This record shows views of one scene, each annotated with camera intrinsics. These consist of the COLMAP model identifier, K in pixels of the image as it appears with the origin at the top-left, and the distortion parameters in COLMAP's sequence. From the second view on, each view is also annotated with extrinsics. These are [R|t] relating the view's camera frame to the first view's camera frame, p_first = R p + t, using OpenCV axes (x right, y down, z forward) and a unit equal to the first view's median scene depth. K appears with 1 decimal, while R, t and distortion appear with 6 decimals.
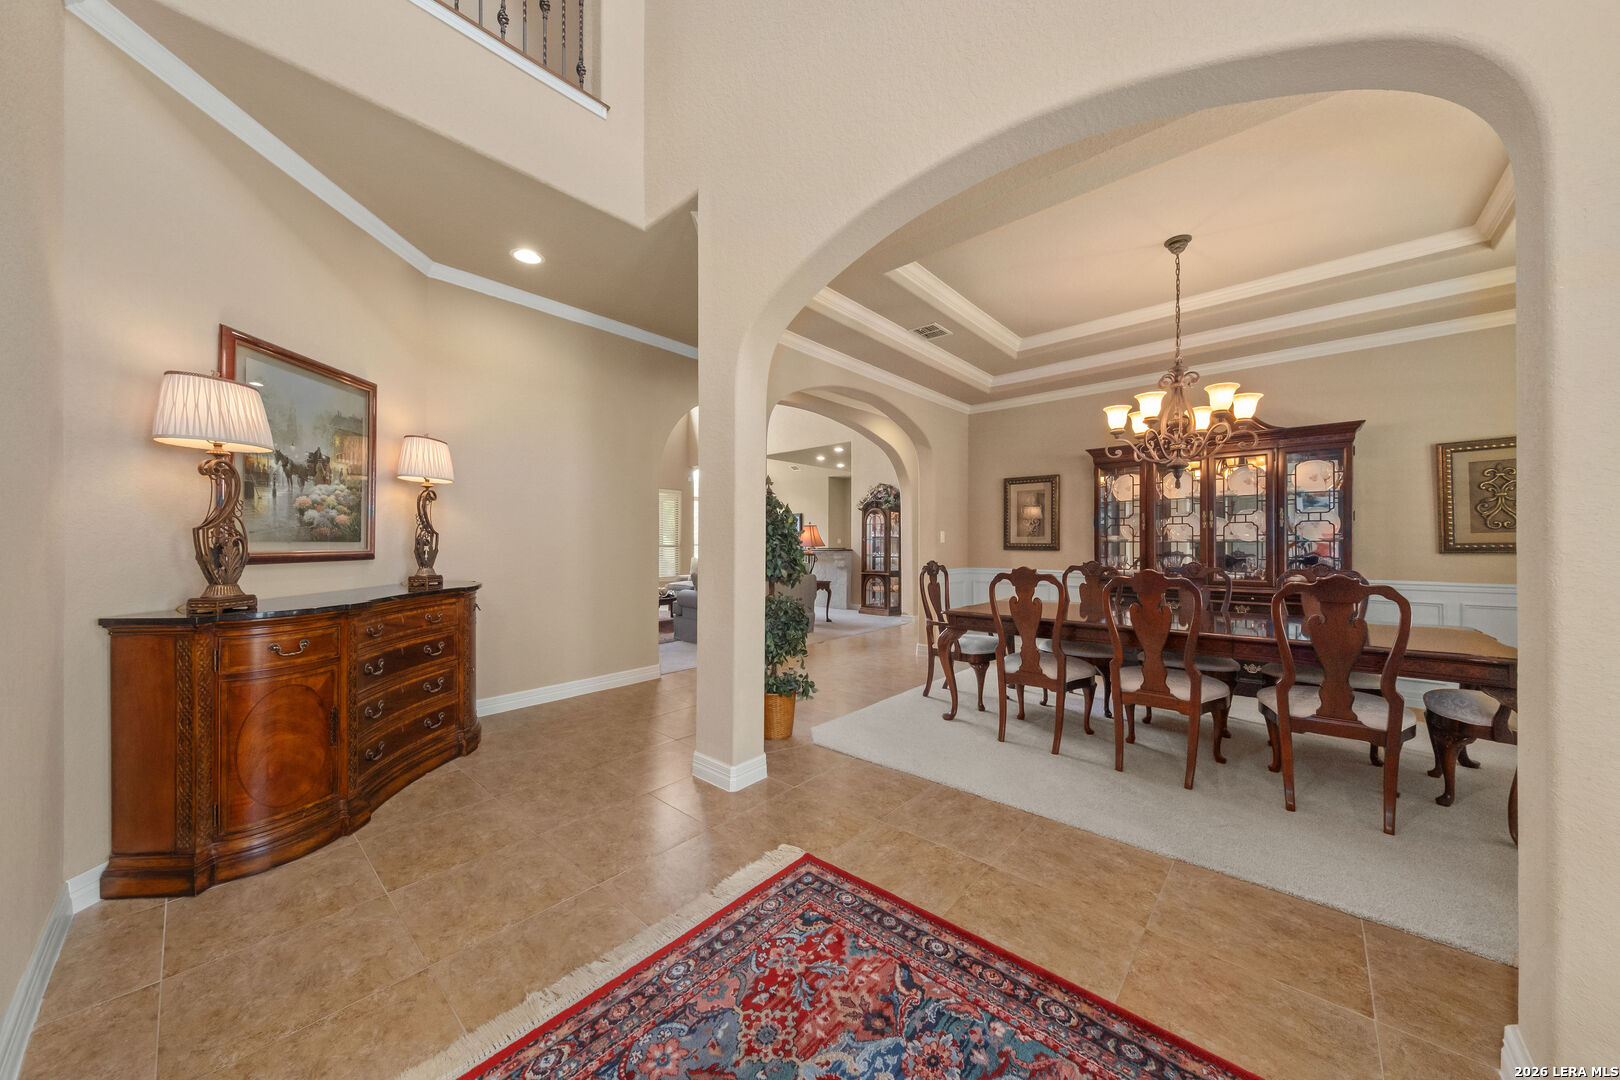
lens RADIAL K [[563.8, 0, 812.2], [0, 563.8, 542.4], [0, 0, 1]] dist [0.006740, -0.000113]
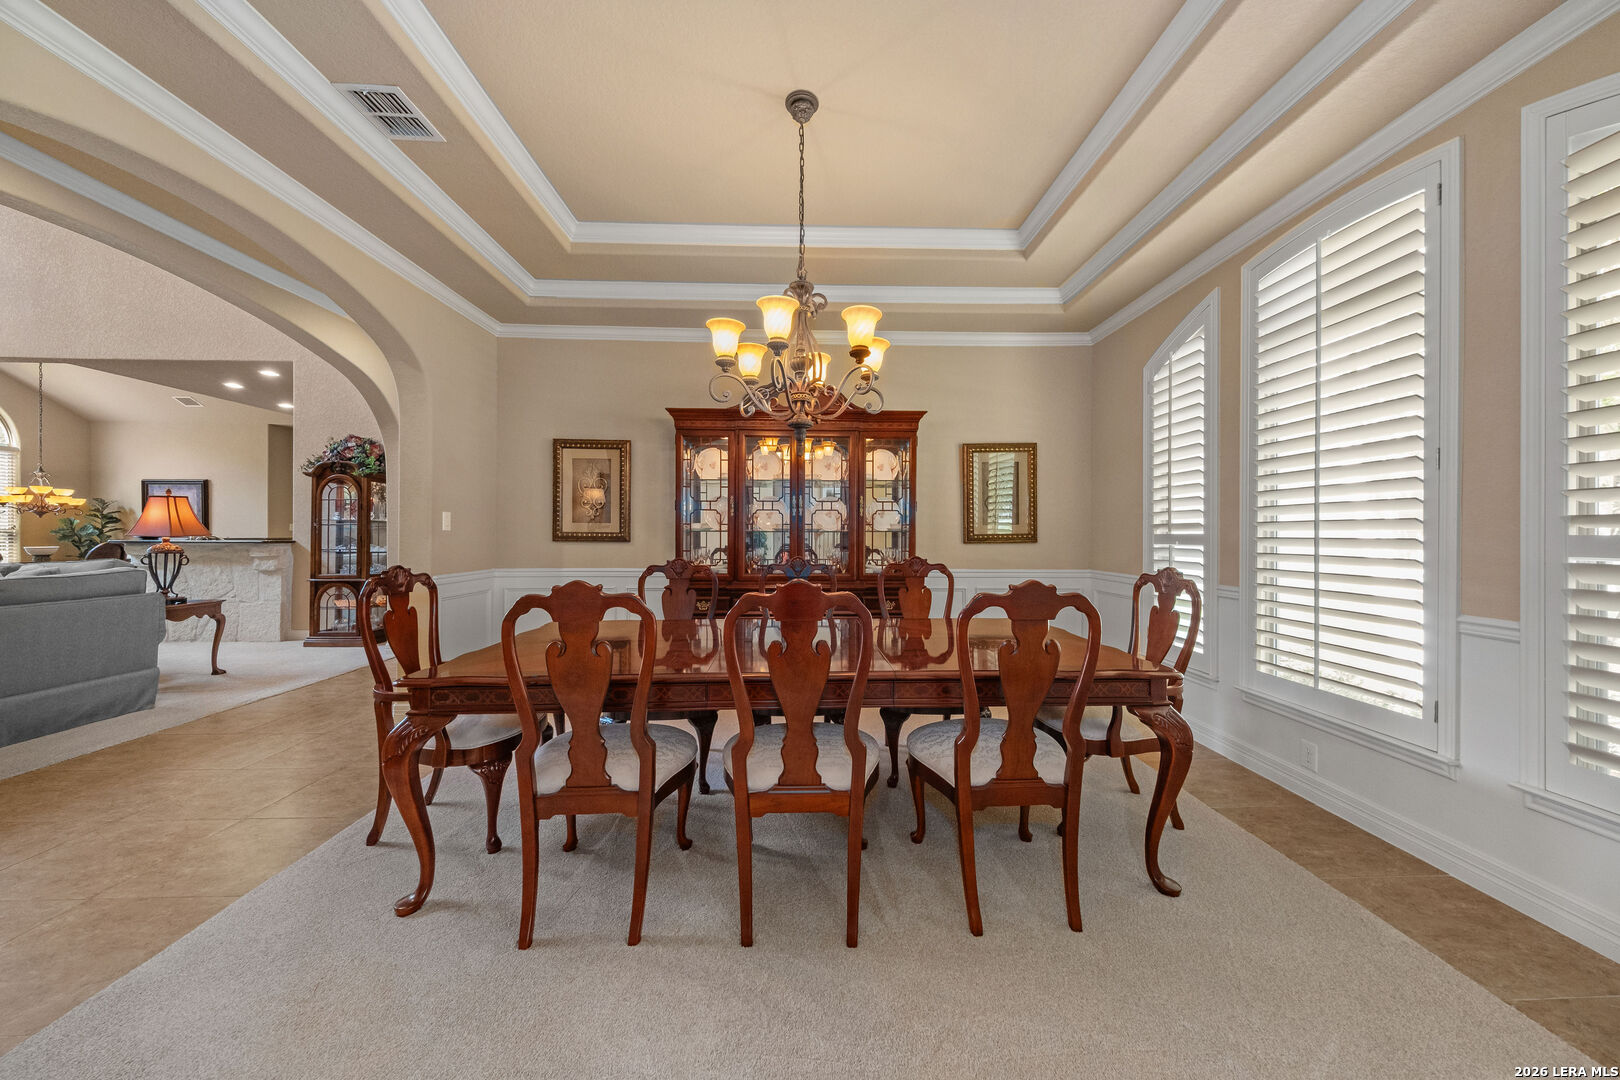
lens RADIAL K [[543.1, 0, 811.4], [0, 543.1, 533.6], [0, 0, 1]] dist [0.001458, -0.000074]
pose [[0.730661, 0.003420, 0.682732, 0.128746], [-0.006263, 0.999979, 0.001693, 0.000506], [-0.682712, -0.005513, 0.730667, 0.327397]]
